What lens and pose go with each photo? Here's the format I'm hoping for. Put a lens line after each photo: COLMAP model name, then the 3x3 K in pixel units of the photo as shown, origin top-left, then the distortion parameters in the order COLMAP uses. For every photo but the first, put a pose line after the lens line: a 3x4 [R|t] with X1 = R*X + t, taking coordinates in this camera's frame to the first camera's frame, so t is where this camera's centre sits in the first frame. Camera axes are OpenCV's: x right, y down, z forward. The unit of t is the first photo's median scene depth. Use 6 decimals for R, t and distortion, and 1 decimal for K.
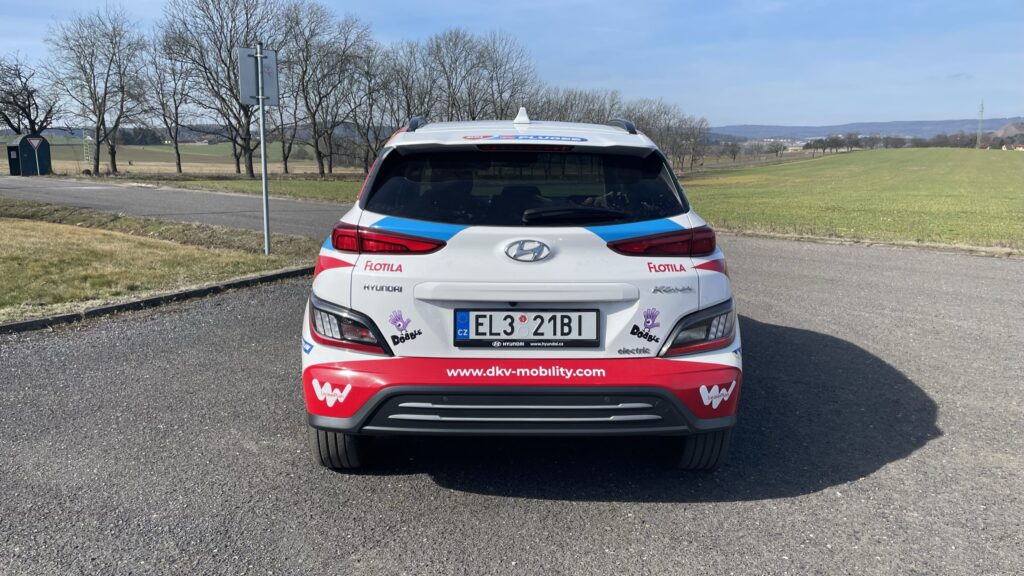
lens RADIAL K [[777.8, 0, 512.0], [0, 777.8, 288.0], [0, 0, 1]] dist [0.114135, -0.172485]
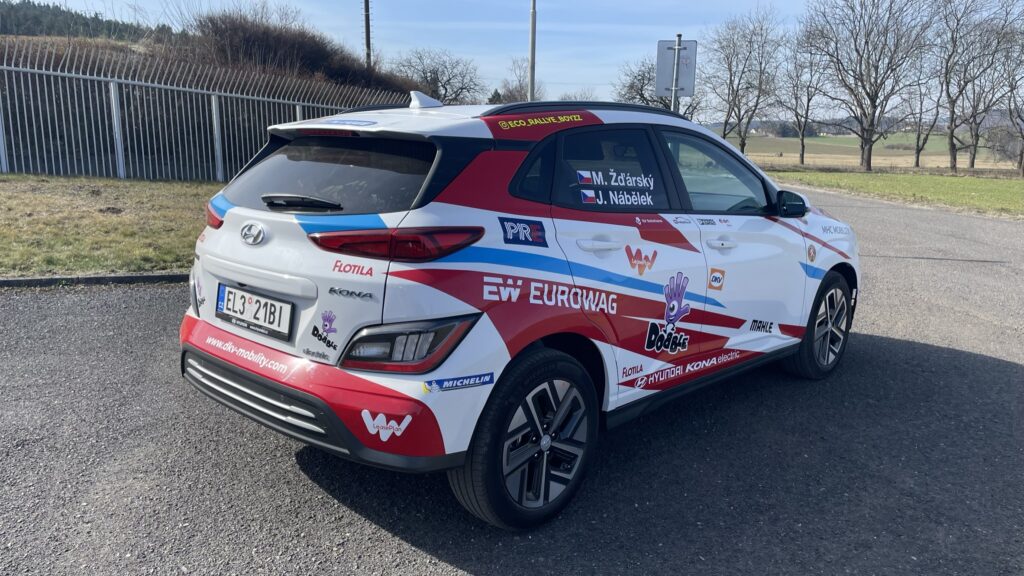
lens RADIAL K [[773.4, 0, 520.2], [0, 773.4, 293.0], [0, 0, 1]] dist [0.110356, -0.165344]
pose [[0.707356, 0.139355, -0.692985, 0.947004], [-0.127857, 0.989427, 0.068459, -0.083414], [0.695198, 0.040178, 0.717694, 0.504039]]
